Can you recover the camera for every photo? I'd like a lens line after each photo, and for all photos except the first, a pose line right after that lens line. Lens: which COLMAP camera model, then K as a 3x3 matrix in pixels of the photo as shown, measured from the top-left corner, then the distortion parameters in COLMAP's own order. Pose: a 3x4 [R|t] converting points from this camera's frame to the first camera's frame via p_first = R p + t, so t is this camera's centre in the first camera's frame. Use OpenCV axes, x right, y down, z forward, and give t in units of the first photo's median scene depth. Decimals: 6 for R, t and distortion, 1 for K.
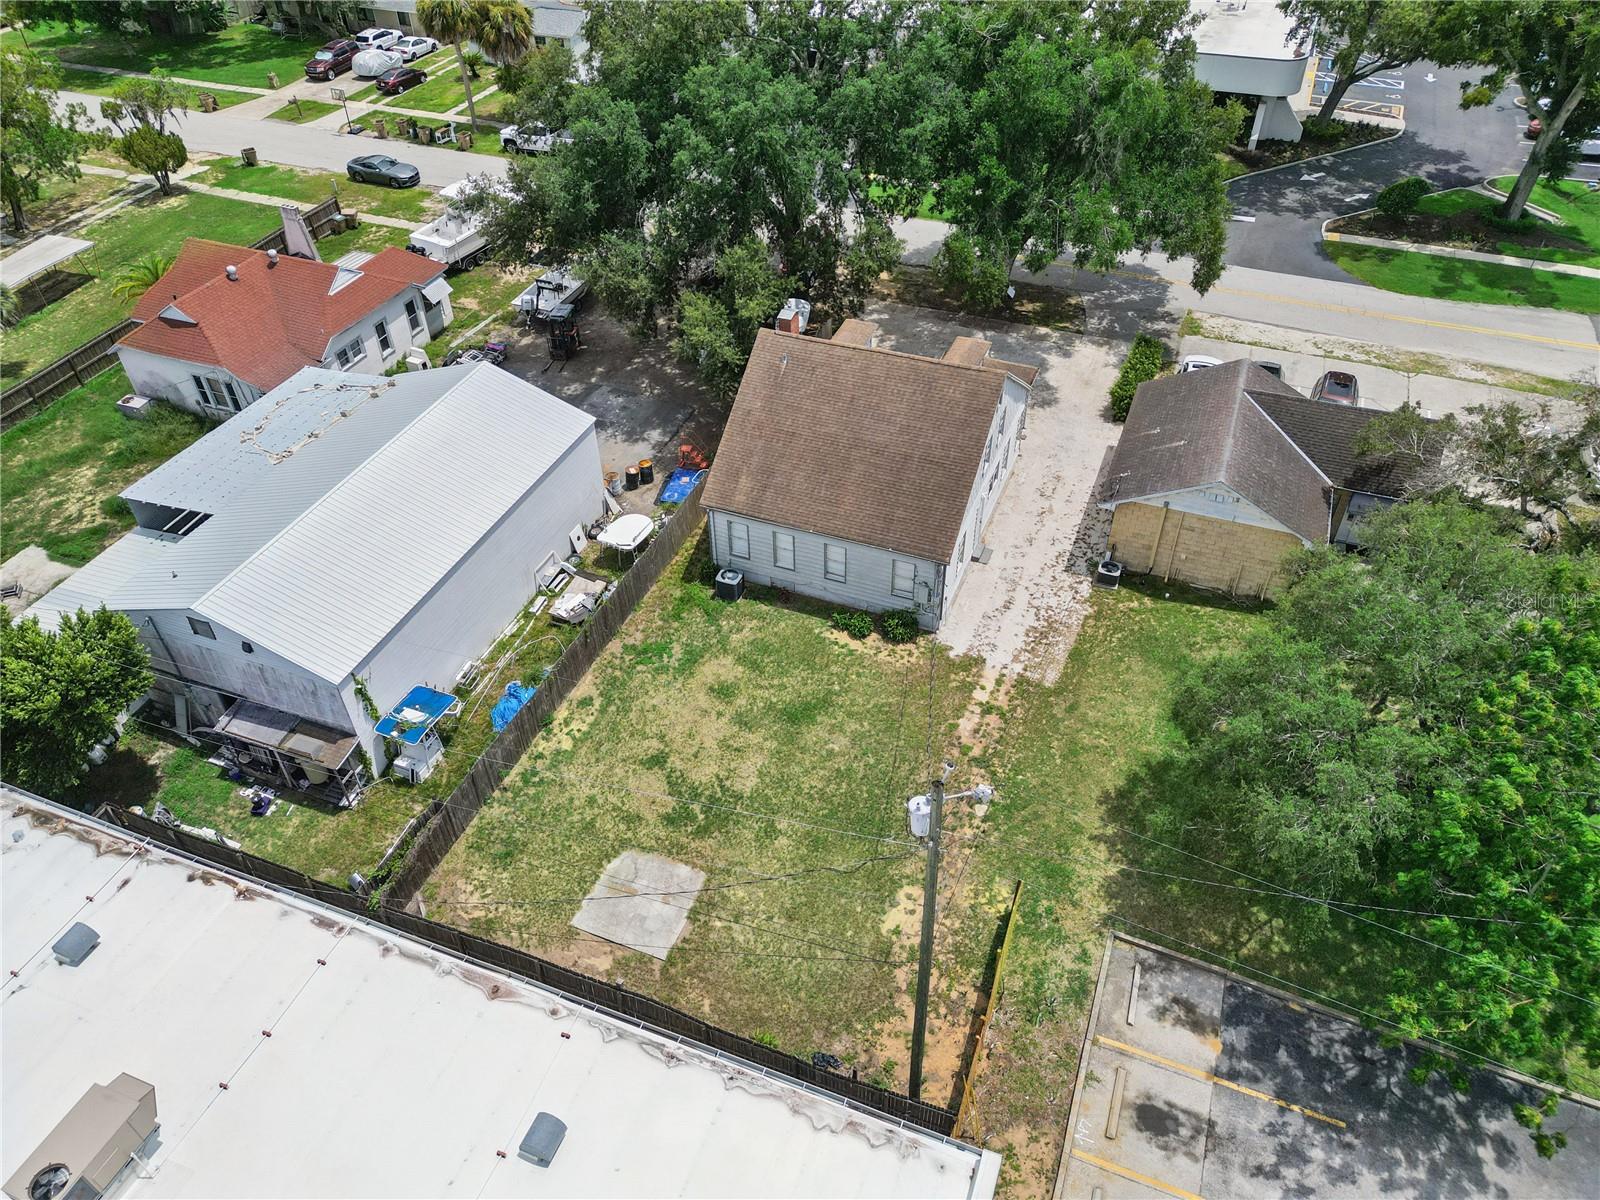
lens RADIAL K [[1107.8, 0, 800.8], [0, 1107.8, 593.2], [0, 0, 1]] dist [0.100216, -0.090755]
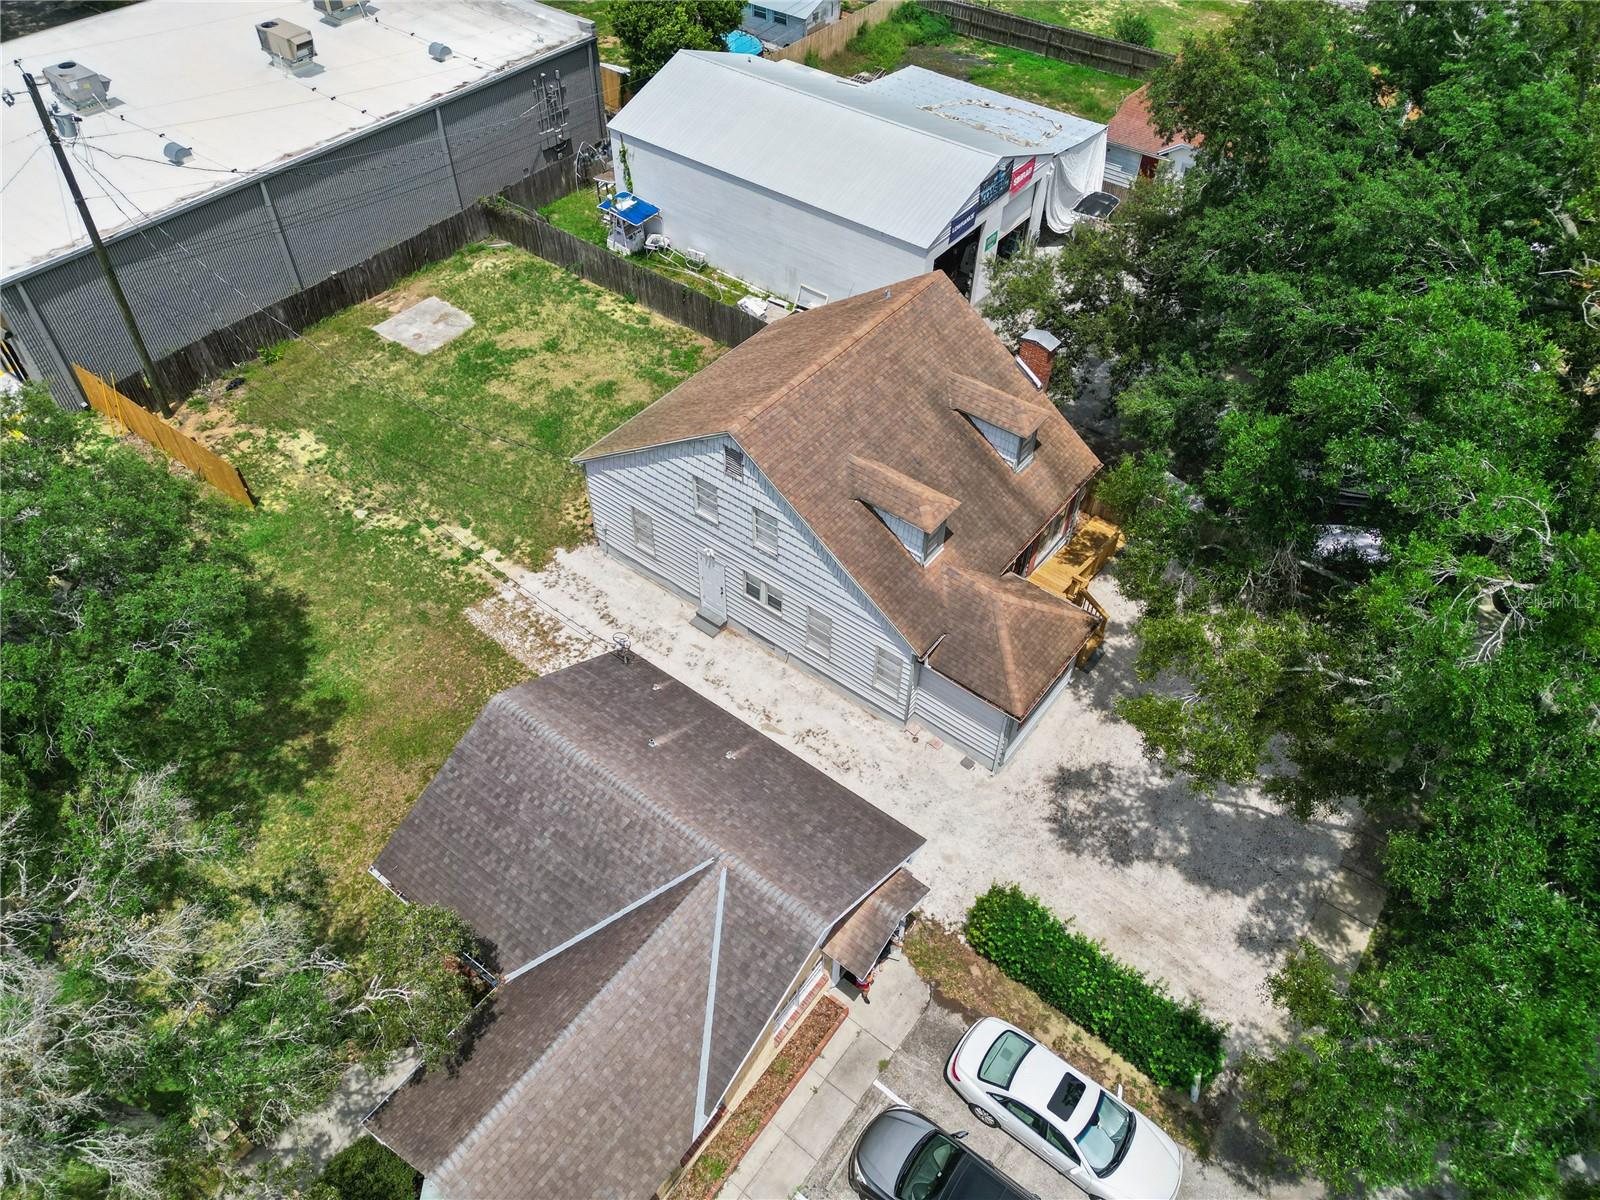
lens RADIAL K [[1110.4, 0, 791.1], [0, 1110.4, 601.9], [0, 0, 1]] dist [0.057807, 0.002279]
pose [[-0.270559, 0.709253, -0.650967, 0.689148], [-0.646348, 0.367299, 0.668824, -0.635466], [0.713465, 0.601708, 0.359048, 0.844961]]
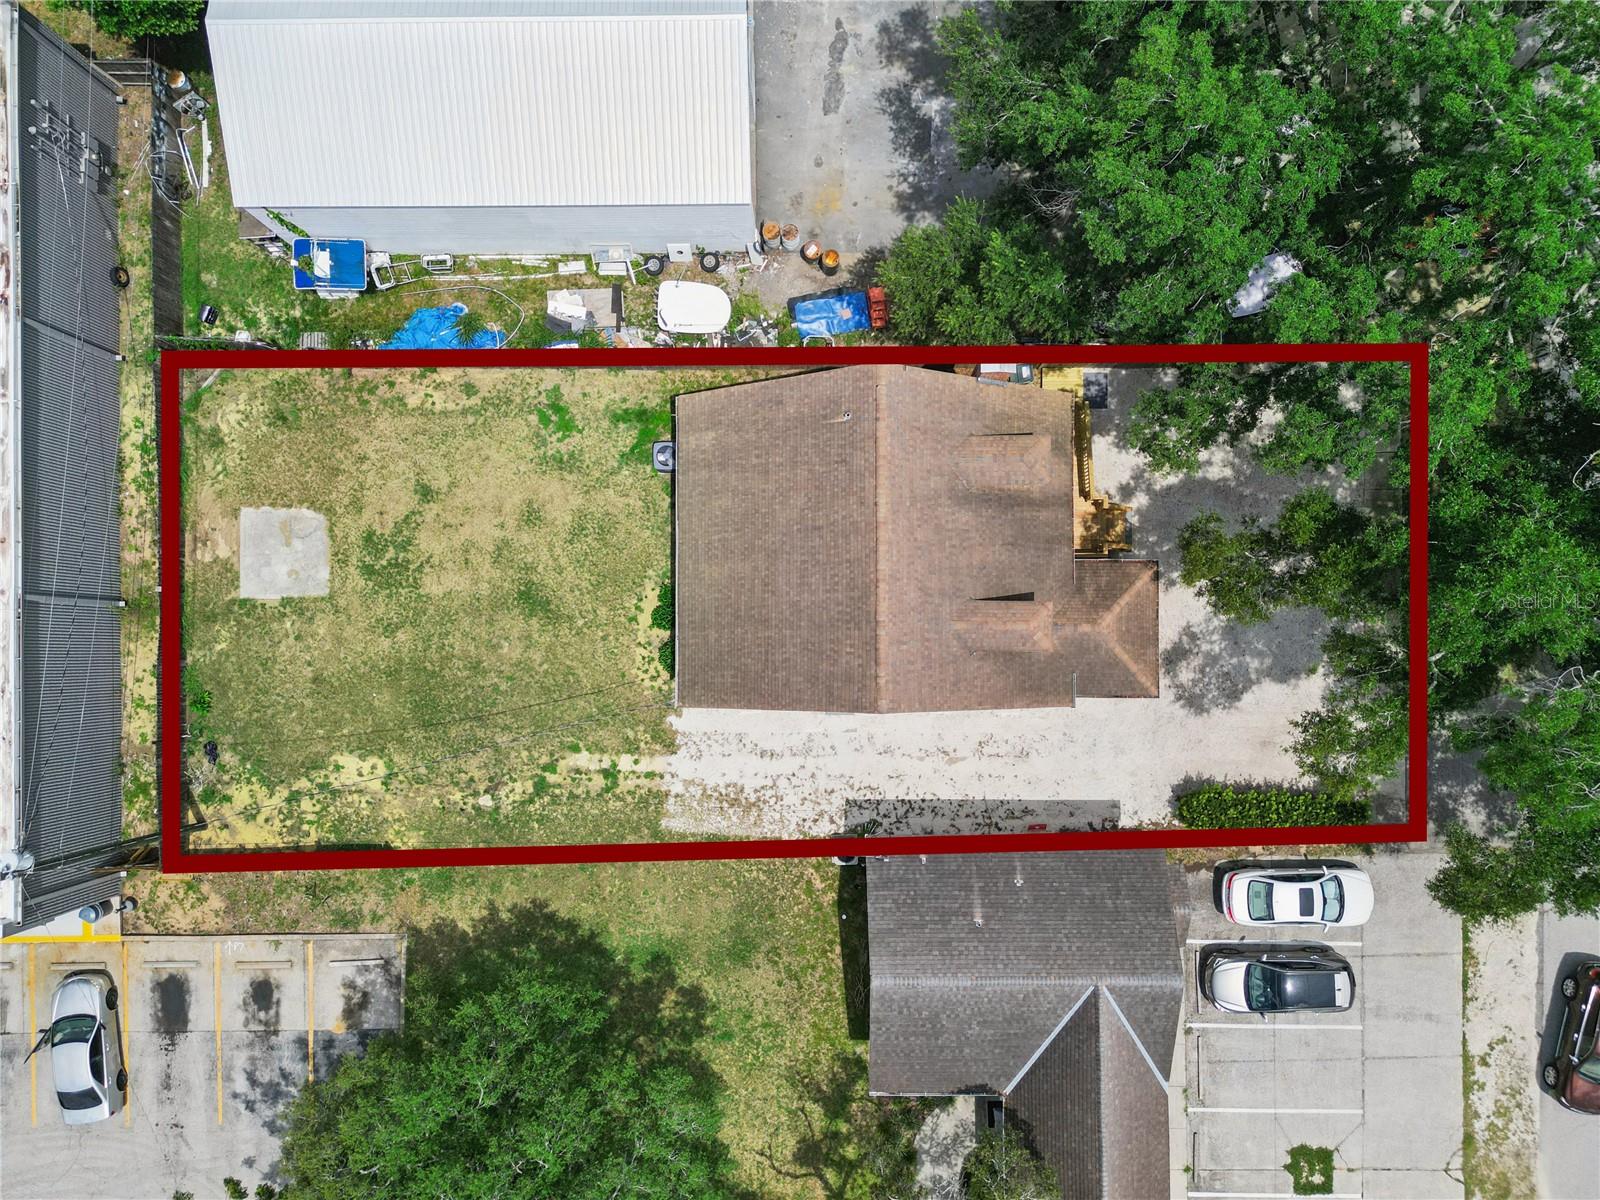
lens RADIAL K [[1130.8, 0, 799.9], [0, 1130.8, 620.8], [0, 0, 1]] dist [0.076867, -0.055251]
pose [[0.377596, 0.925930, -0.008621, 0.109625], [-0.612542, 0.256756, 0.747575, -0.754232], [0.694415, -0.277001, 0.664122, 0.464383]]
